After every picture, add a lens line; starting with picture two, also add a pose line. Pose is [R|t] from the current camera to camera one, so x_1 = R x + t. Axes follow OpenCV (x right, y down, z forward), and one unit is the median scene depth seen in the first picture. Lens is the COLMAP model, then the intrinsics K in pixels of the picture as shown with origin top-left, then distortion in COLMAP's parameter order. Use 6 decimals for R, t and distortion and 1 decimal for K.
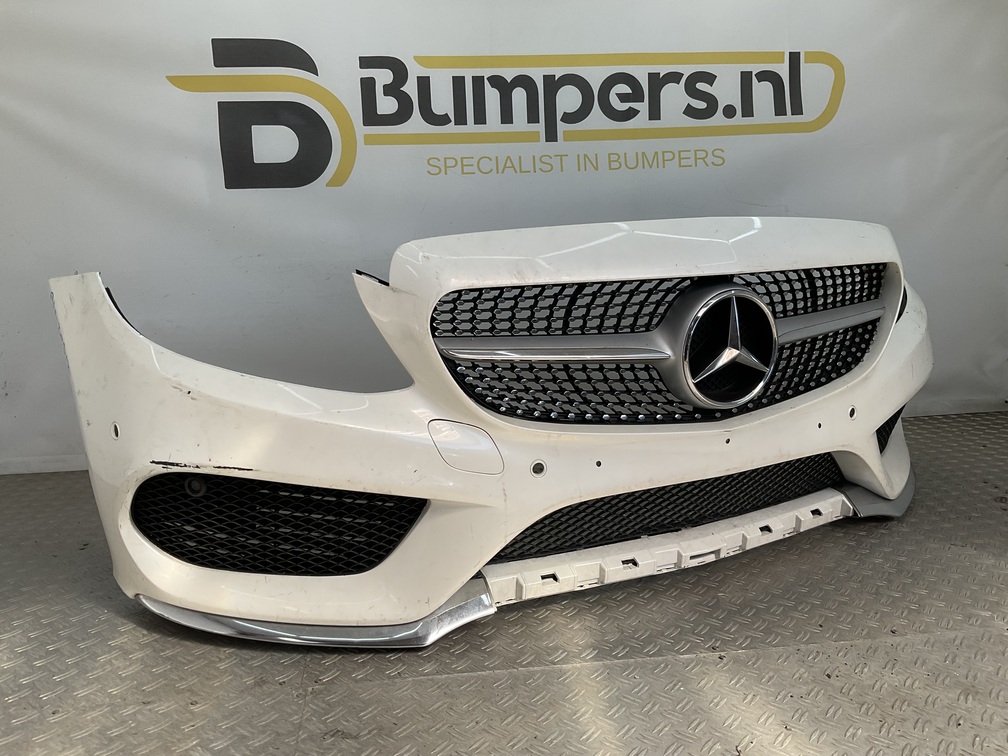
lens RADIAL K [[828.3, 0, 504.0], [0, 828.3, 378.0], [0, 0, 1]] dist [0.118824, -0.244170]
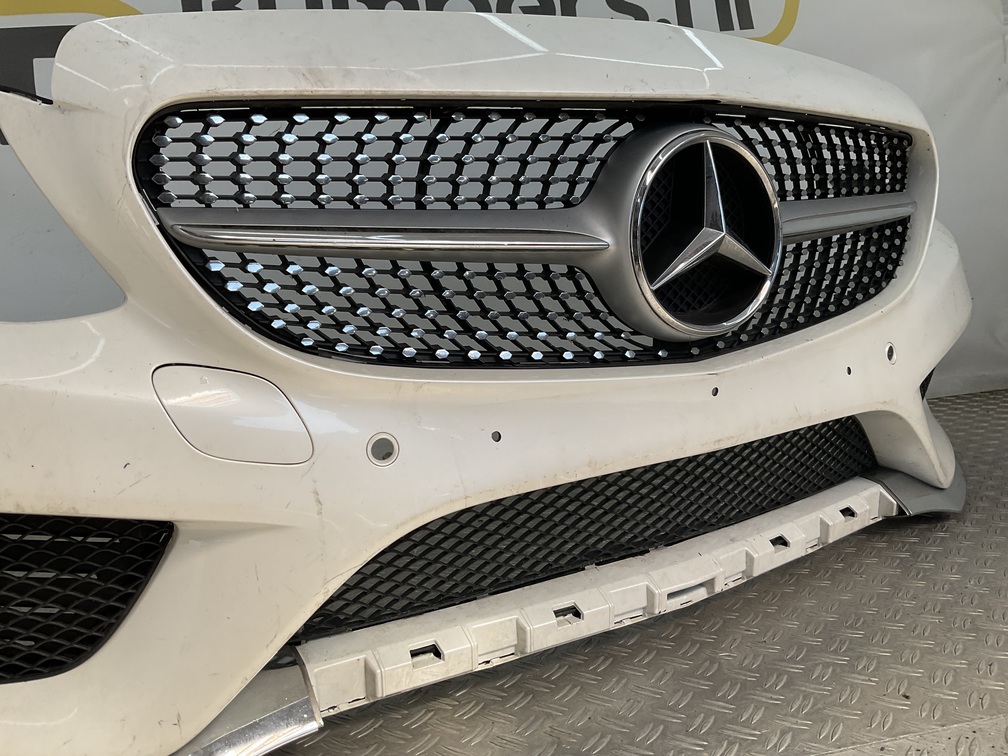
lens RADIAL K [[828.3, 0, 504.0], [0, 828.3, 378.0], [0, 0, 1]] dist [0.118824, -0.244170]
pose [[0.995919, -0.064081, 0.063552, 0.081624], [0.068284, 0.995458, -0.066336, 0.095934], [-0.059012, 0.070405, 0.995771, 0.419865]]
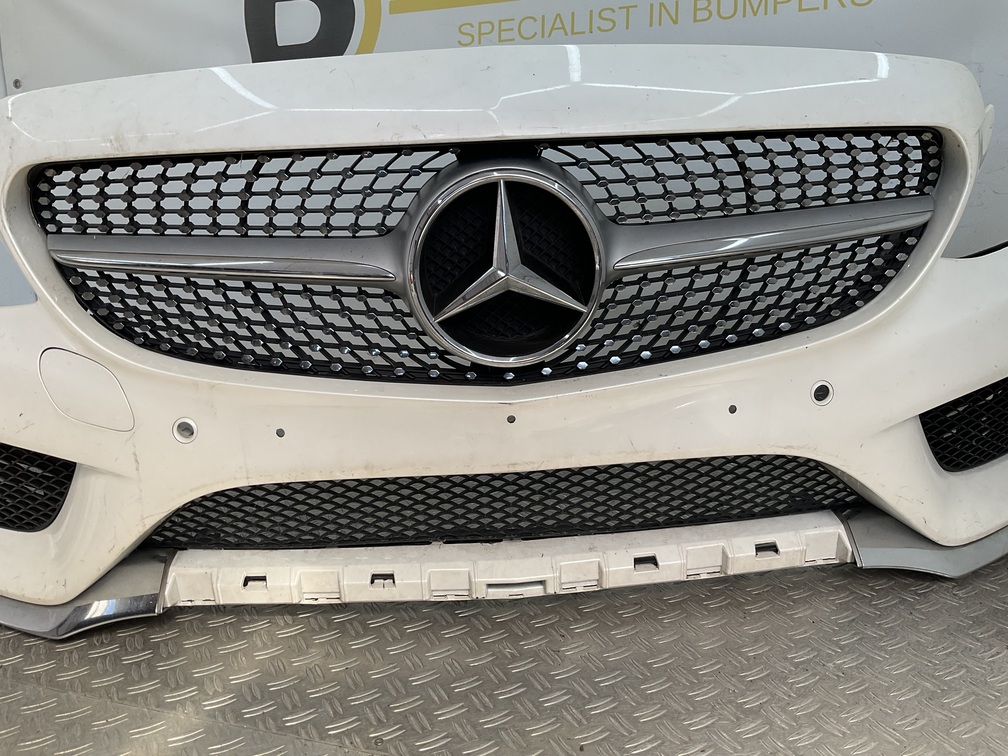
lens RADIAL K [[828.3, 0, 504.0], [0, 828.3, 378.0], [0, 0, 1]] dist [0.118824, -0.244170]
pose [[0.907201, 0.092145, -0.410483, 0.520059], [-0.054840, 0.993295, 0.101772, -0.018064], [0.417108, -0.069817, 0.906171, 0.443135]]
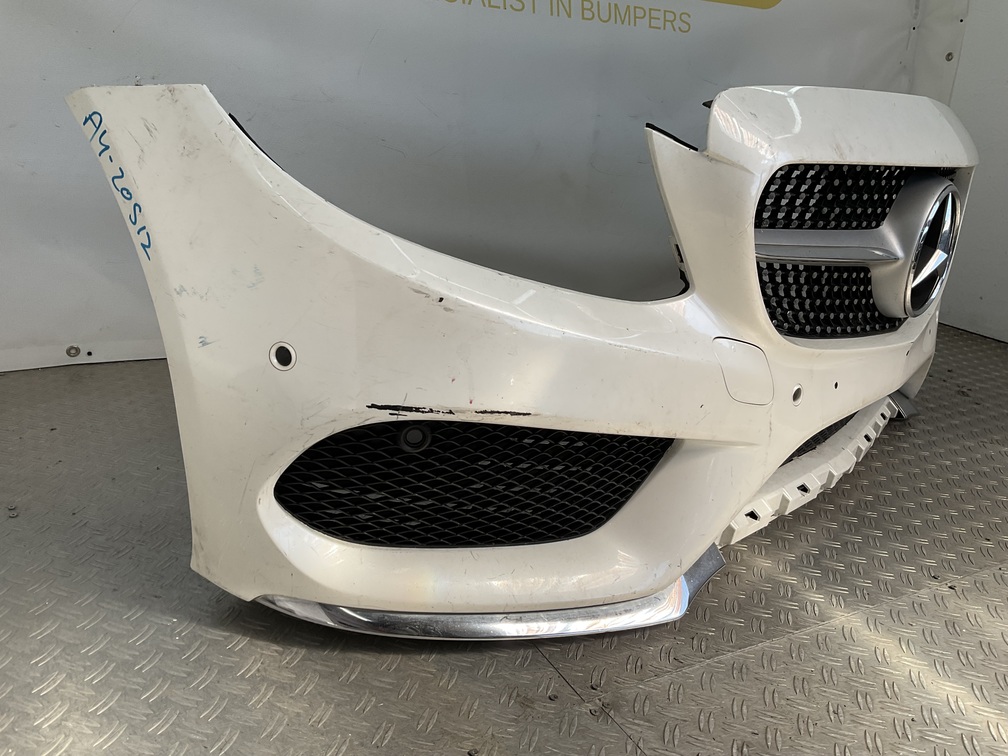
lens RADIAL K [[828.3, 0, 504.0], [0, 828.3, 378.0], [0, 0, 1]] dist [0.118824, -0.244170]
pose [[0.920461, -0.023716, 0.390114, -0.500510], [-0.036151, 0.988712, 0.145405, -0.015086], [-0.389159, -0.147942, 0.909213, 0.337764]]
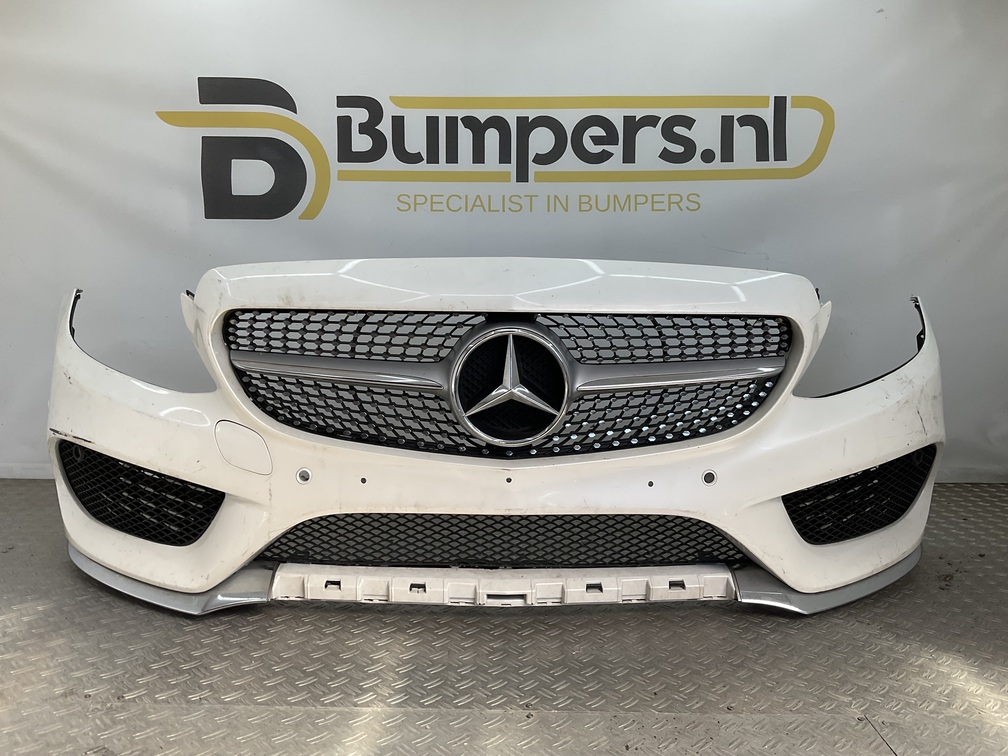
lens RADIAL K [[828.3, 0, 504.0], [0, 828.3, 378.0], [0, 0, 1]] dist [0.118824, -0.244170]
pose [[0.892829, 0.080457, -0.443151, 0.696845], [-0.113266, 0.992403, -0.048022, 0.003257], [0.435921, 0.093070, 0.895160, 0.105948]]
